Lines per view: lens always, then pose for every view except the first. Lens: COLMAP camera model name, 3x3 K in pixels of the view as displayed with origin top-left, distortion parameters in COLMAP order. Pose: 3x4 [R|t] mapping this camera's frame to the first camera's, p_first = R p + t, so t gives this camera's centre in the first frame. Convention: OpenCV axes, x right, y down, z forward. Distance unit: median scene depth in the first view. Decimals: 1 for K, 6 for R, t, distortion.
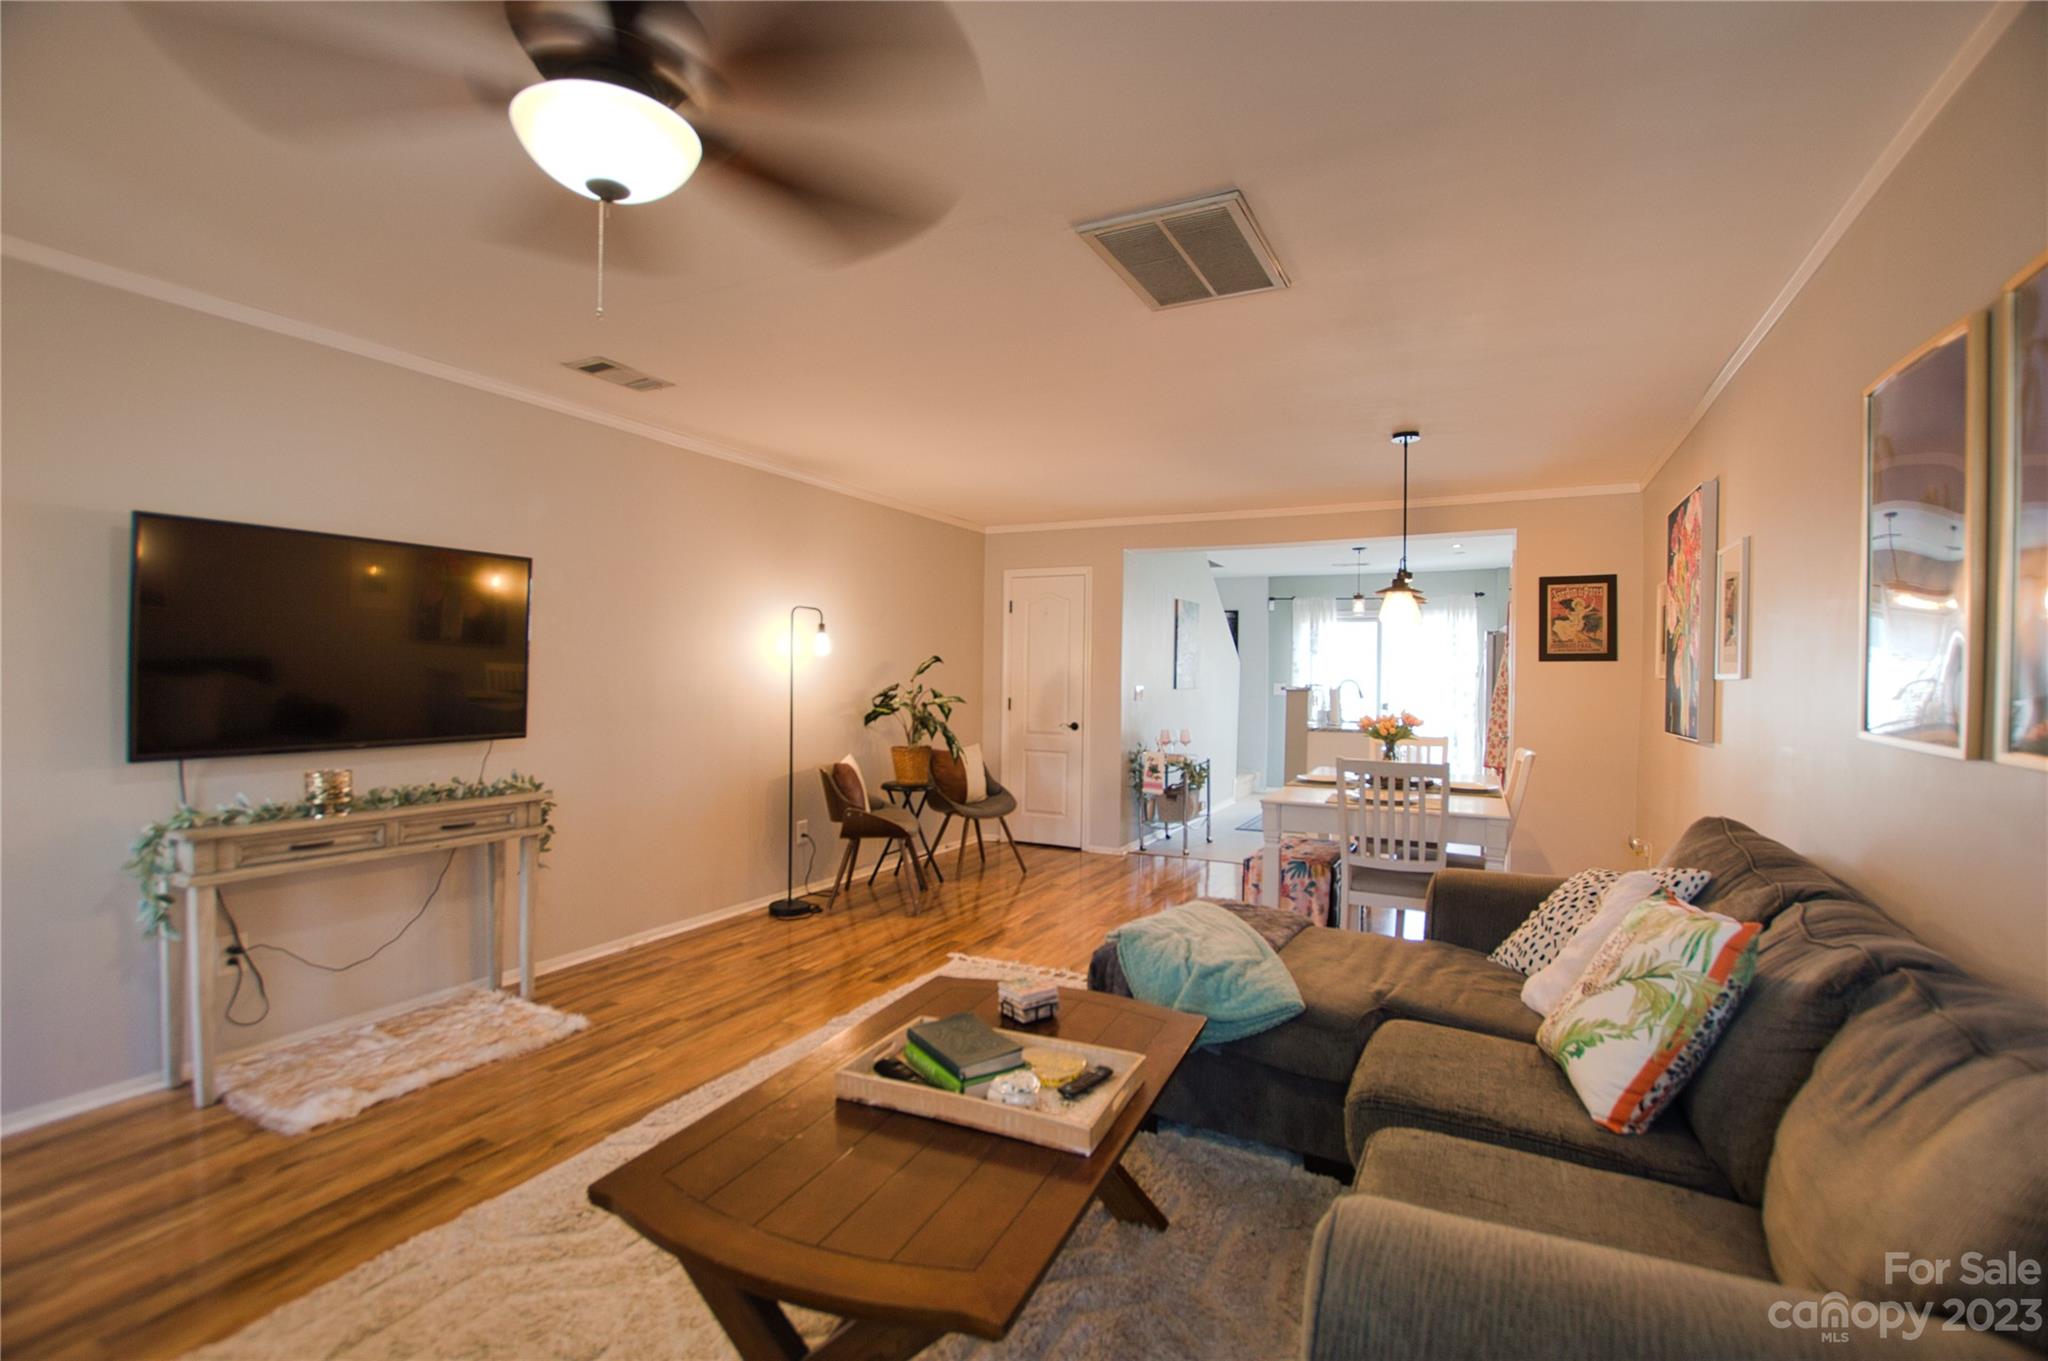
lens RADIAL K [[917.8, 0, 1031.5], [0, 917.8, 684.0], [0, 0, 1]] dist [-0.002355, -0.000198]
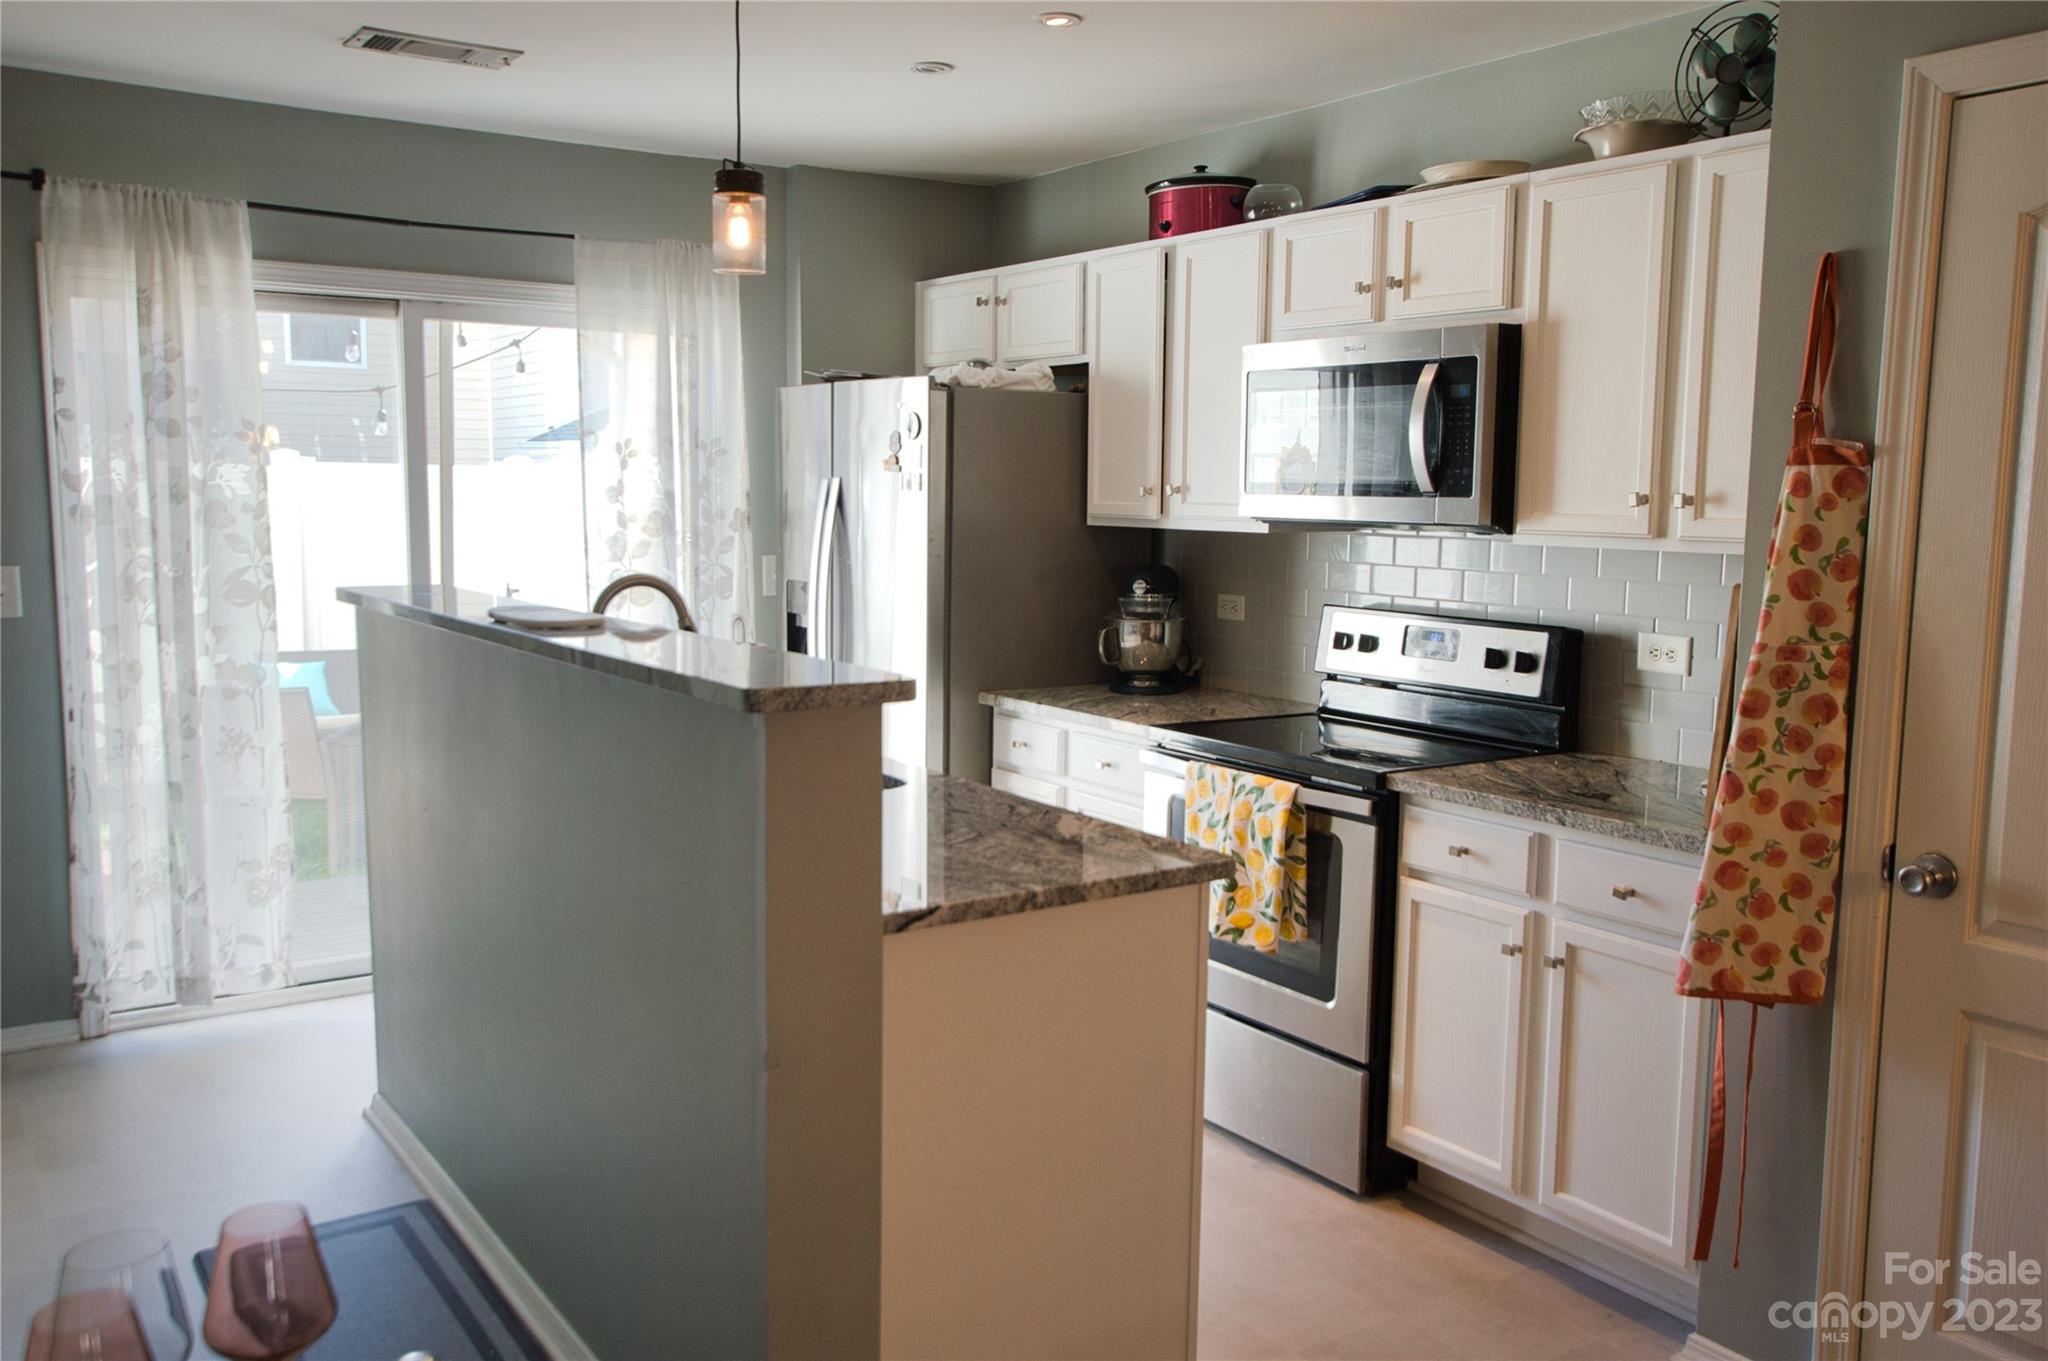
lens RADIAL K [[1694.5, 0, 1019.1], [0, 1694.5, 681.2], [0, 0, 1]] dist [0.015556, 0.016083]
pose [[0.502324, -0.106045, 0.858152, 0.041108], [0.002592, 0.992631, 0.121146, -0.023016], [-0.864676, -0.058631, 0.498897, 0.597485]]
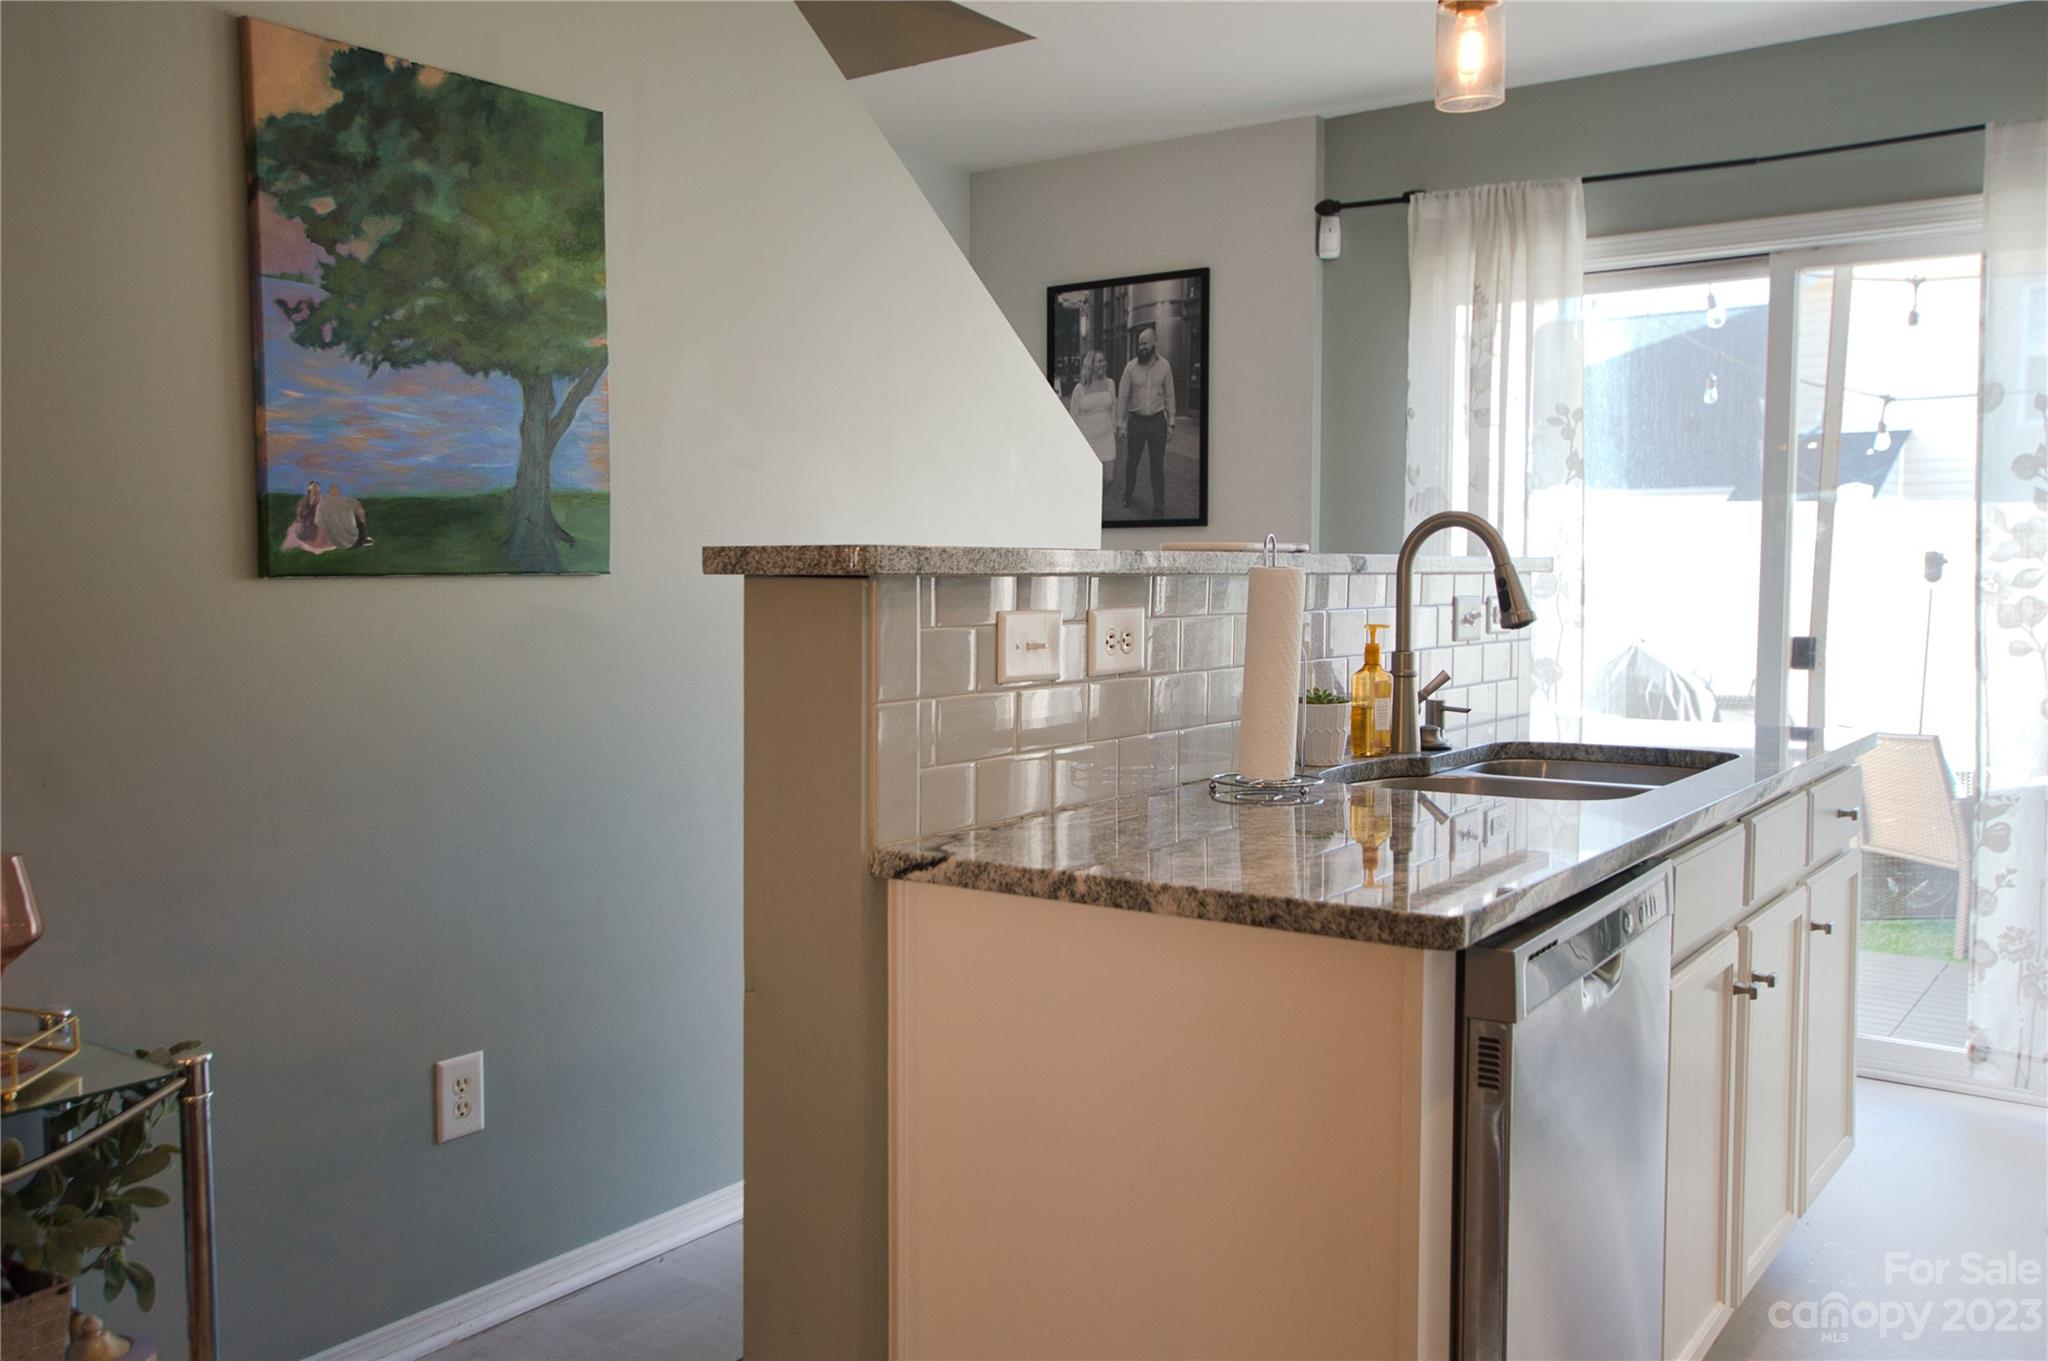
lens RADIAL K [[1694.5, 0, 1025.1], [0, 1694.5, 684.3], [0, 0, 1]] dist [0.015556, 0.016083]
pose [[0.986181, 0.002035, -0.165658, 0.264284], [0.007257, 0.998434, 0.055465, 0.007569], [0.165512, -0.055900, 0.984622, 0.552366]]
